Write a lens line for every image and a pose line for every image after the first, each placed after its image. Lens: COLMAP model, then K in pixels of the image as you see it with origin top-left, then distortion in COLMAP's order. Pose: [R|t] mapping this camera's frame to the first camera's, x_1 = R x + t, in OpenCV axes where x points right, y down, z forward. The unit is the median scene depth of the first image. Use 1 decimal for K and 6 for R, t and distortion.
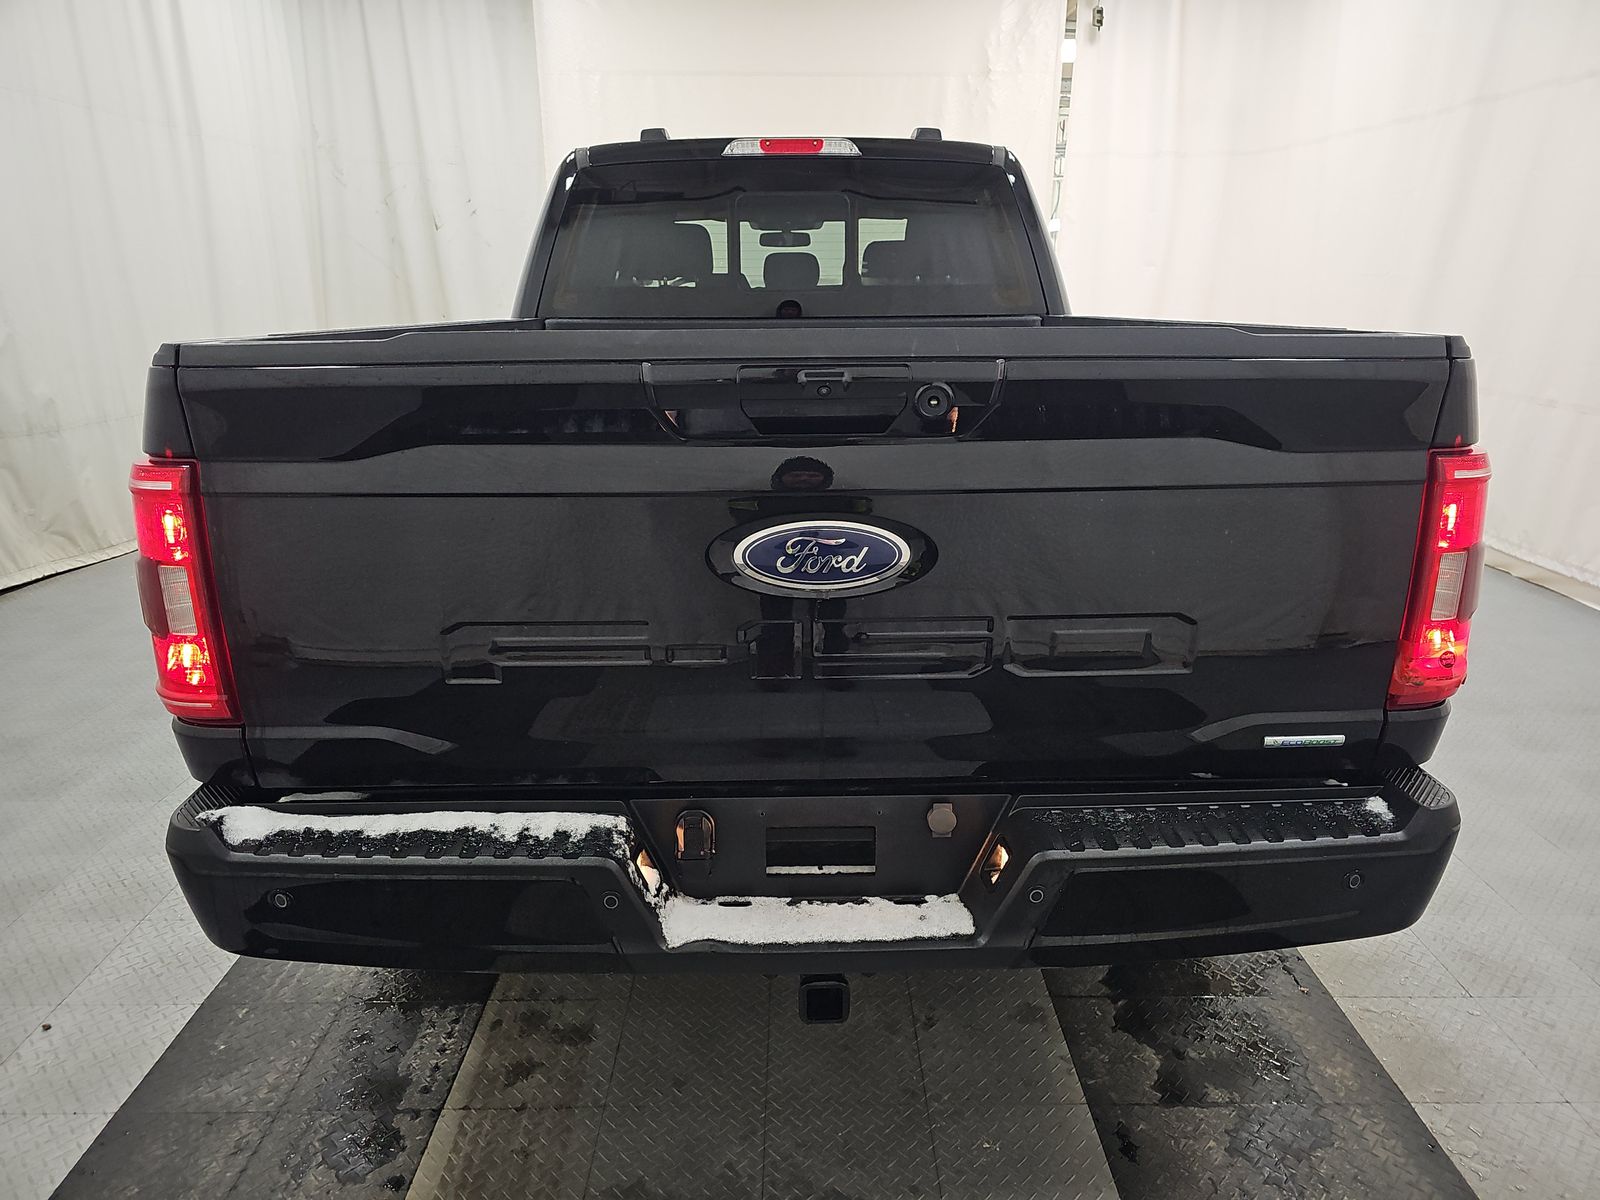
lens RADIAL K [[1057.6, 0, 794.2], [0, 1057.6, 609.5], [0, 0, 1]] dist [0.027880, -0.035863]
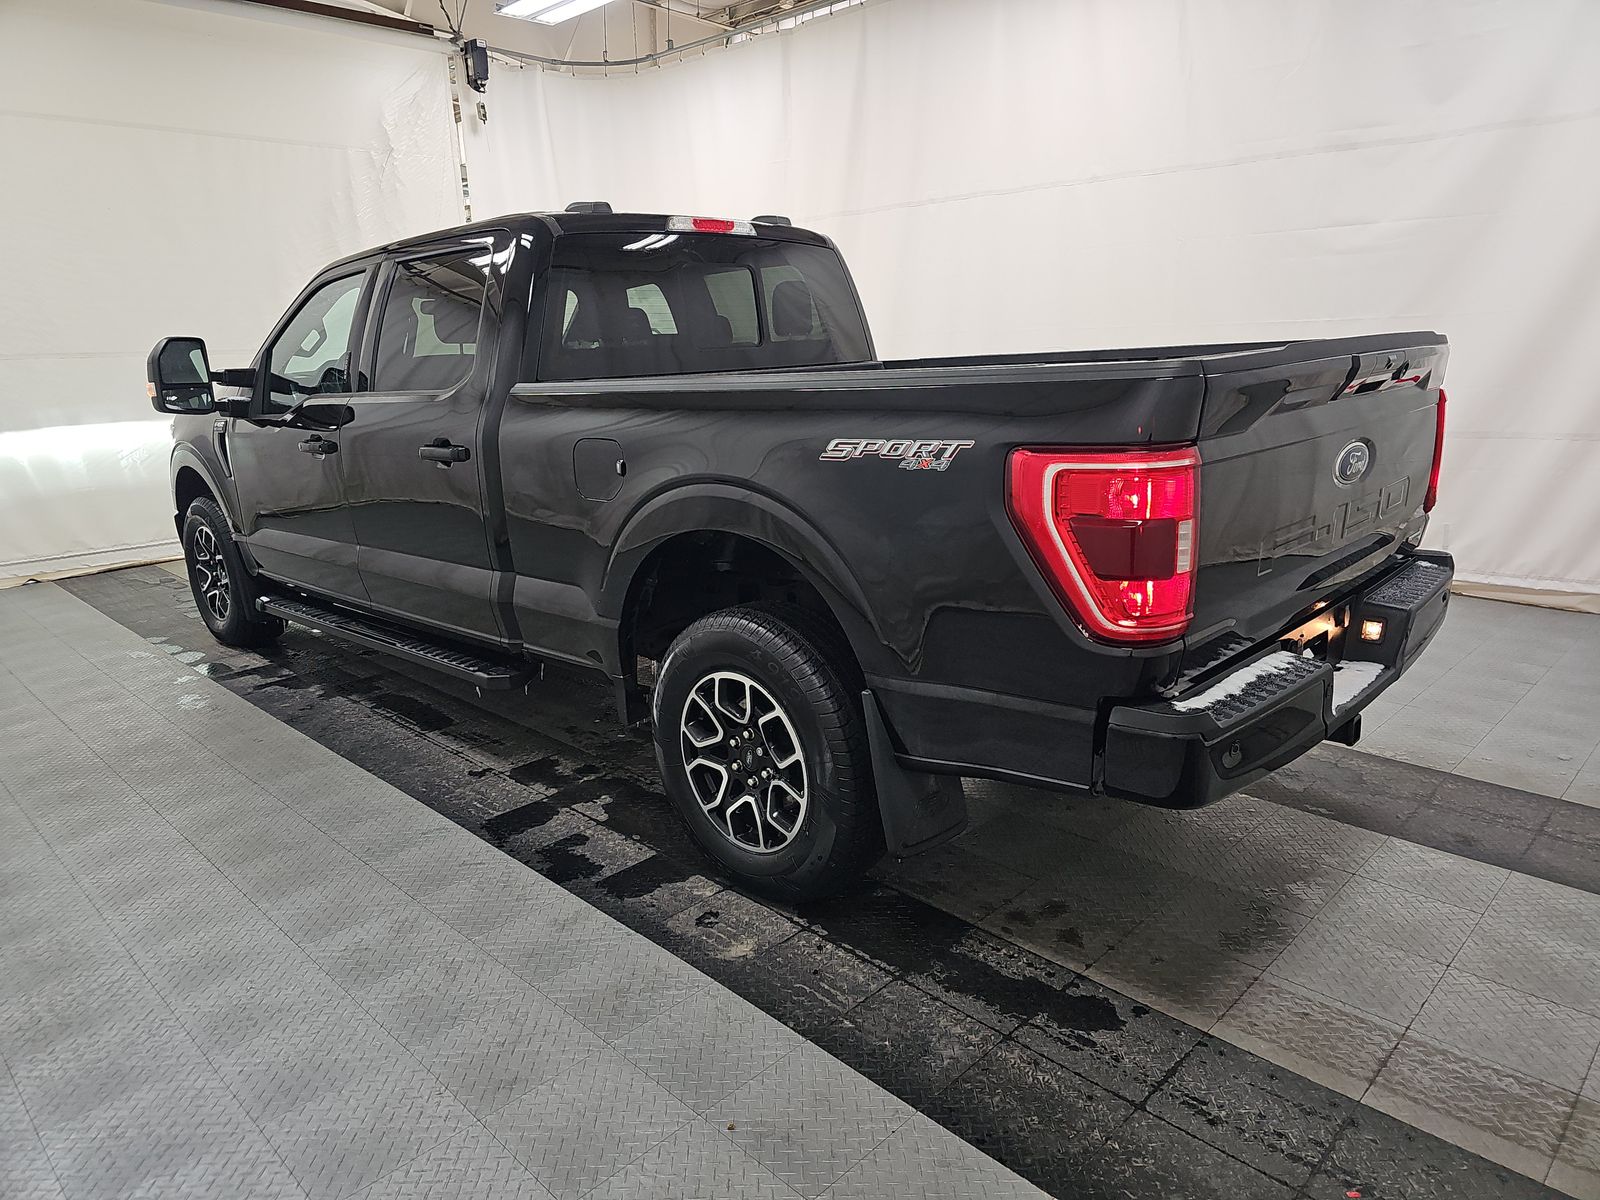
lens RADIAL K [[1057.6, 0, 809.1], [0, 1057.6, 591.4], [0, 0, 1]] dist [0.027880, -0.035863]
pose [[0.705483, -0.181589, 0.685069, -0.800739], [0.235904, 0.971666, 0.014623, -0.037367], [-0.668314, 0.151294, 0.728331, 0.139485]]
